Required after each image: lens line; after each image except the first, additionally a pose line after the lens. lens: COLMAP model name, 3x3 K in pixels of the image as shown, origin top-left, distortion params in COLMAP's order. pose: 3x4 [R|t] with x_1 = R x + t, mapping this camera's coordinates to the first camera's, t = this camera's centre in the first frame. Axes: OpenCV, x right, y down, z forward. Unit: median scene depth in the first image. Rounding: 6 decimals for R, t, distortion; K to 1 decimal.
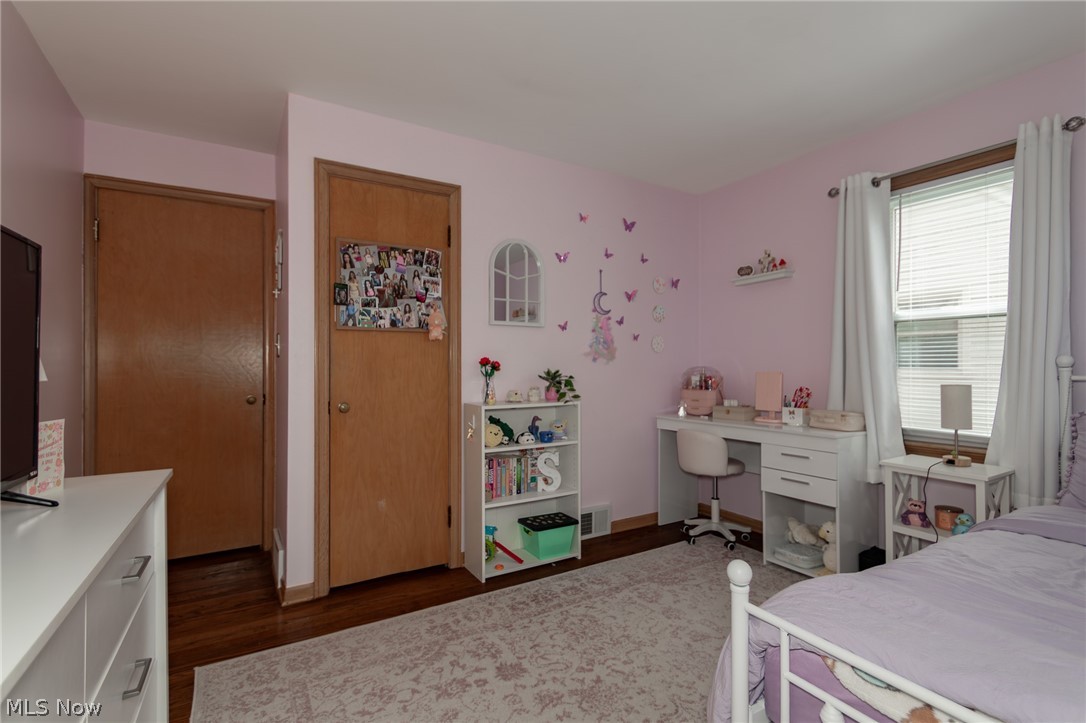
lens RADIAL K [[507.9, 0, 544.1], [0, 507.9, 368.4], [0, 0, 1]] dist [0.001552, -0.000648]
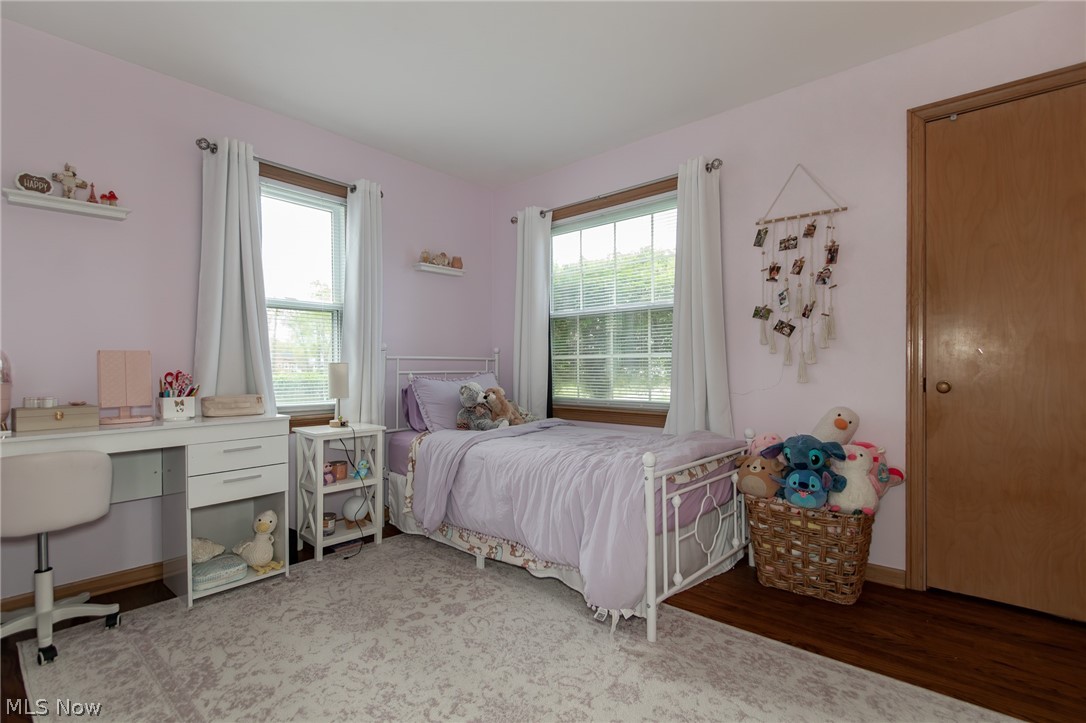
lens RADIAL K [[507.9, 0, 544.1], [0, 507.9, 368.4], [0, 0, 1]] dist [0.001552, -0.000648]
pose [[-0.315869, 0.000915, 0.948802, -0.442314], [0.011038, 0.999935, 0.002711, 0.039299], [-0.948739, 0.011329, -0.315859, 0.743386]]
